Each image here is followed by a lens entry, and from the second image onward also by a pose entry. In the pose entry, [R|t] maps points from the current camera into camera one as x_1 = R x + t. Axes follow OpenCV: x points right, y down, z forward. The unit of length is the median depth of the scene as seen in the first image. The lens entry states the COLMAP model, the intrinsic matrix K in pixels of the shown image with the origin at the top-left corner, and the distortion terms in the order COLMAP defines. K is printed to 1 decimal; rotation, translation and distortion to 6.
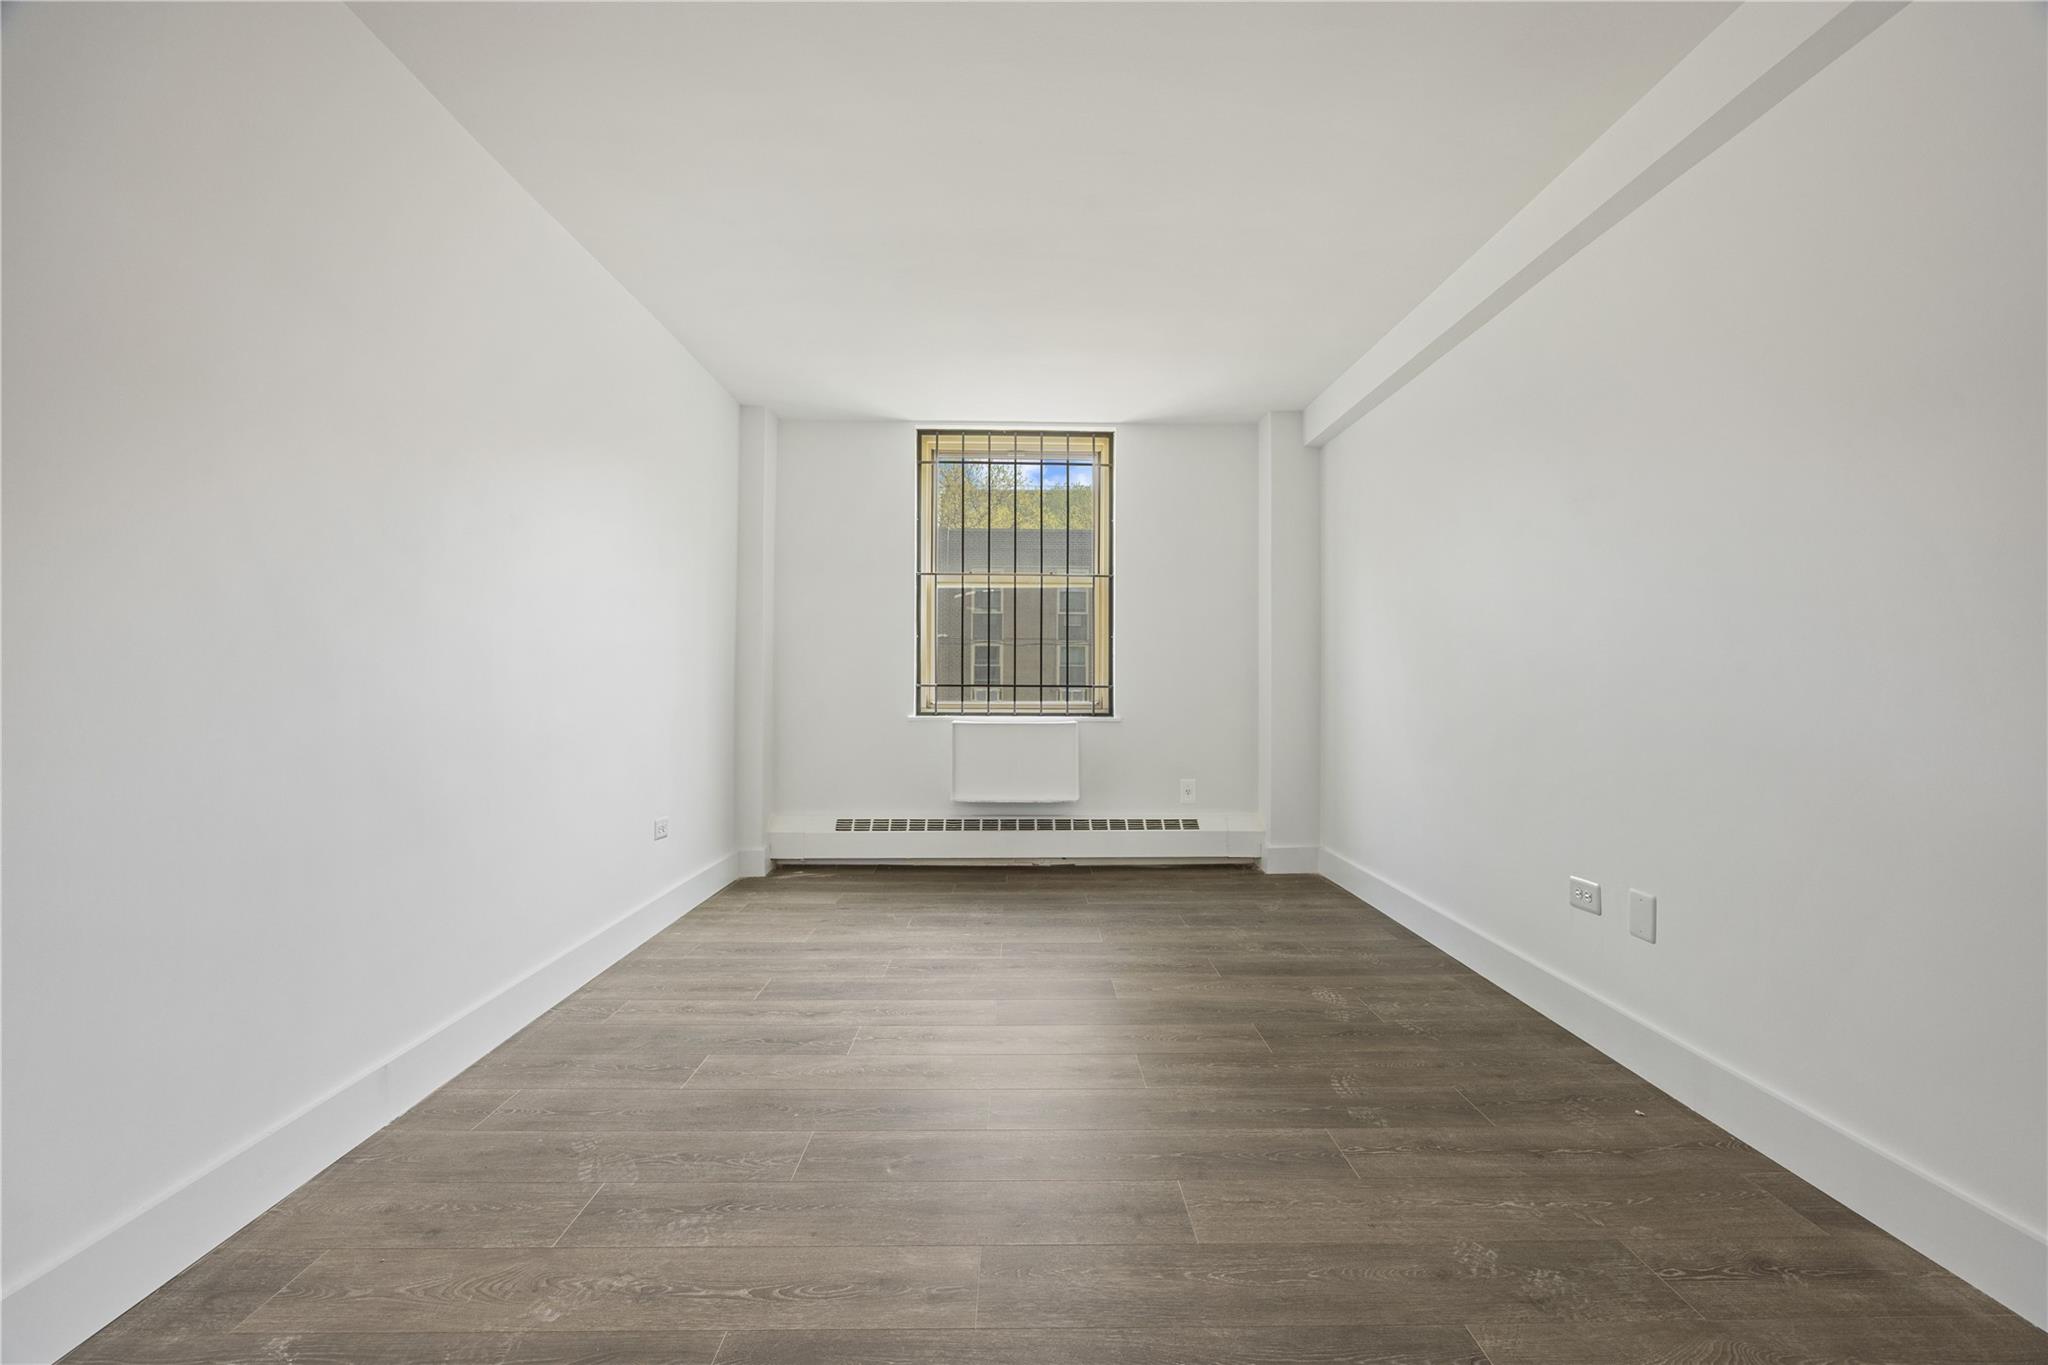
lens RADIAL K [[813.3, 0, 1024.0], [0, 813.3, 682.5], [0, 0, 1]] dist [-0.000026, -0.000136]
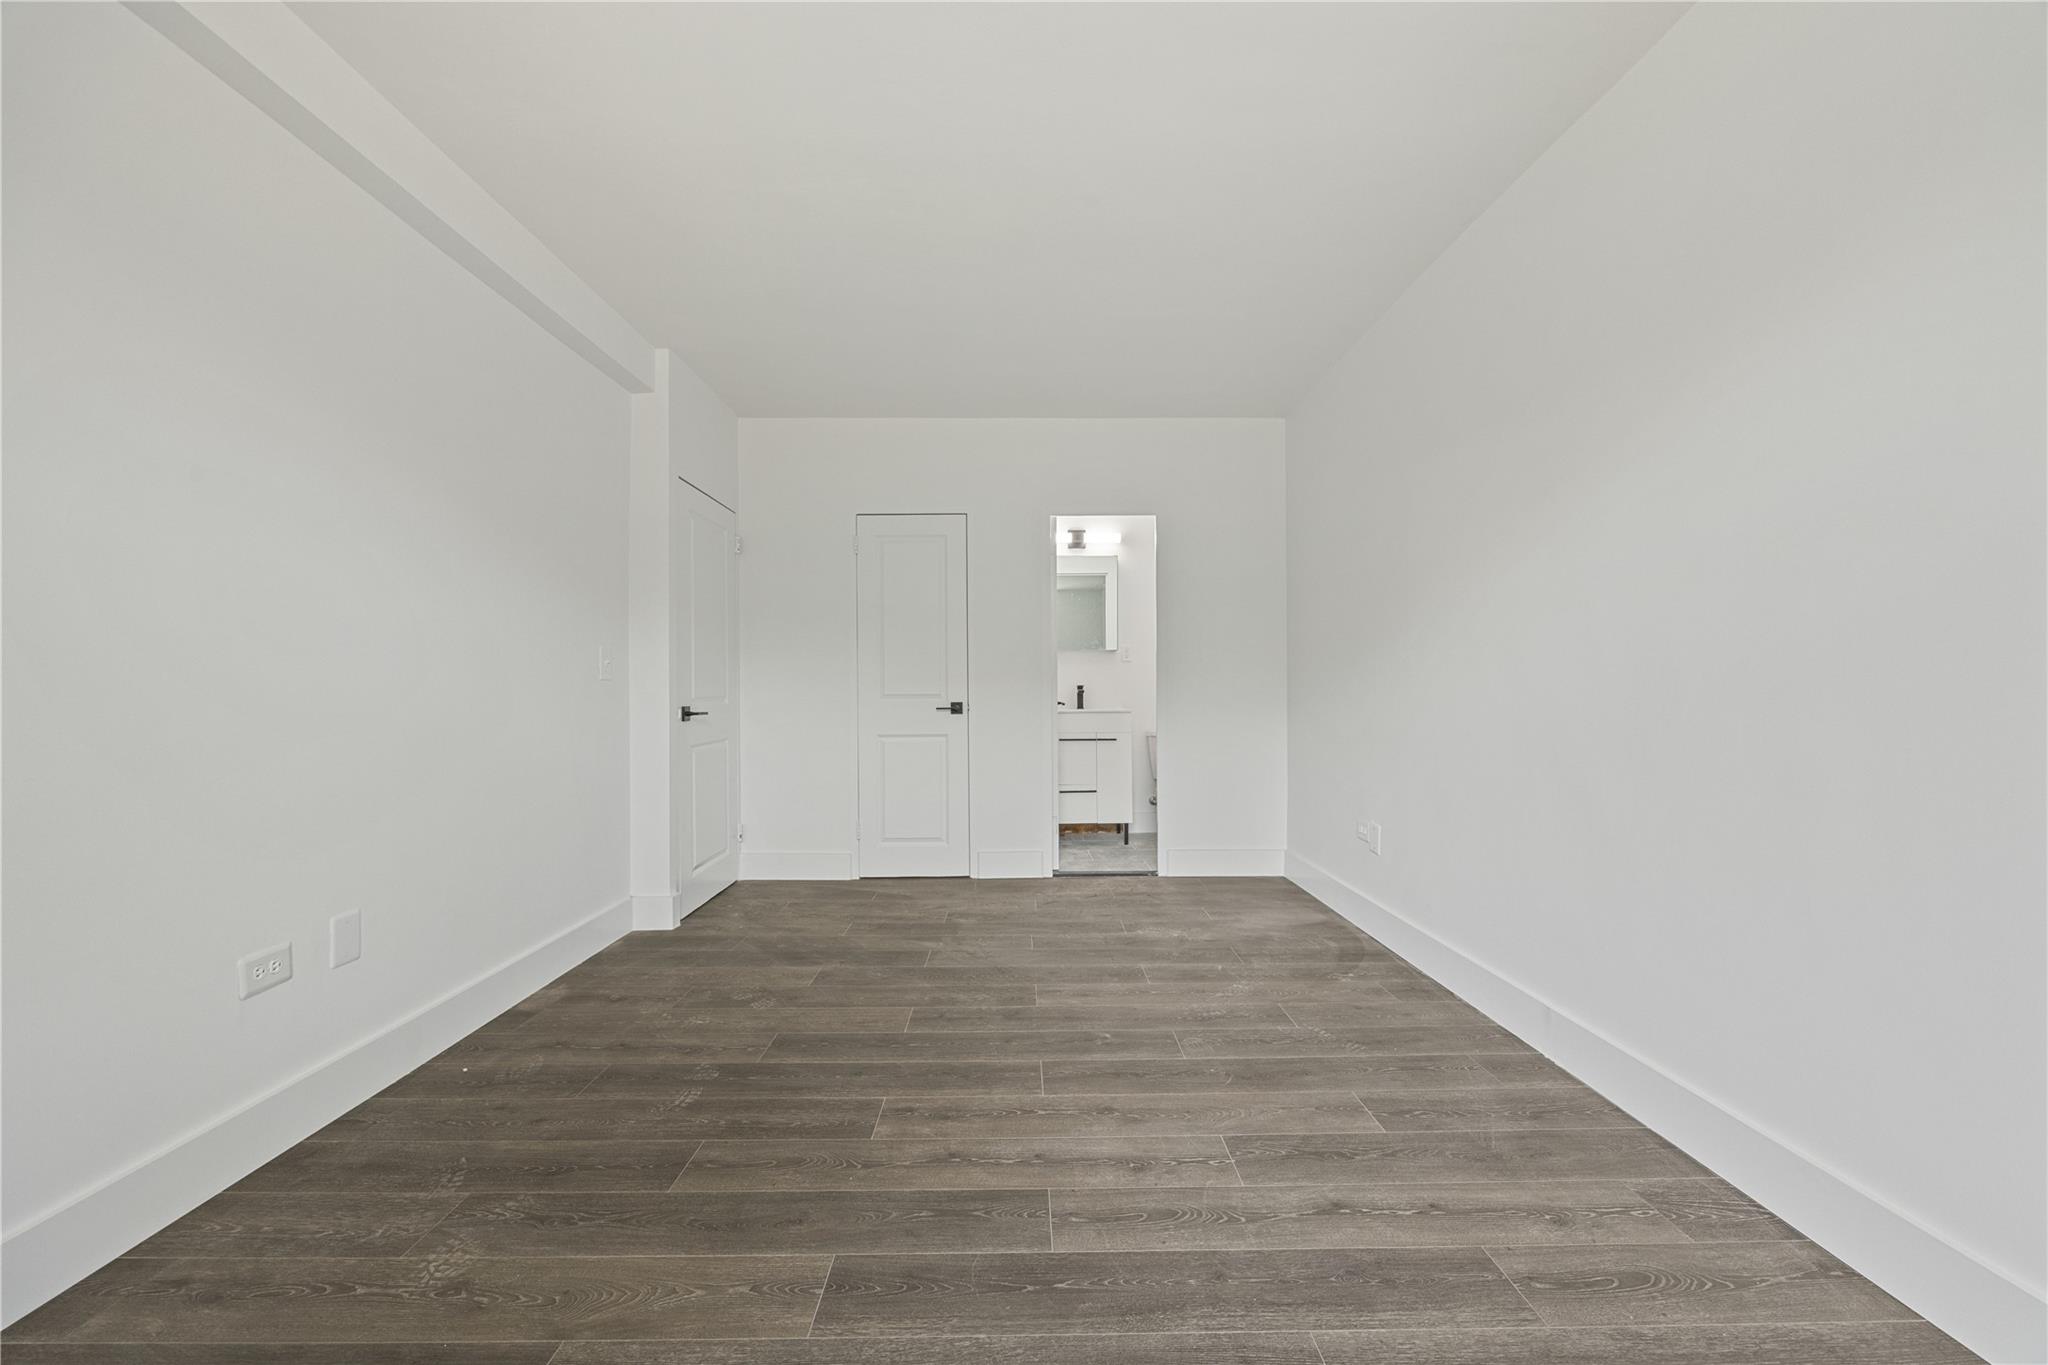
lens RADIAL K [[813.3, 0, 1024.0], [0, 813.3, 682.5], [0, 0, 1]] dist [-0.000026, -0.000136]
pose [[-0.999993, 0.003812, -0.000416, -0.018893], [0.003813, 0.999986, -0.003794, -0.001112], [0.000402, -0.003796, -0.999993, 1.950322]]
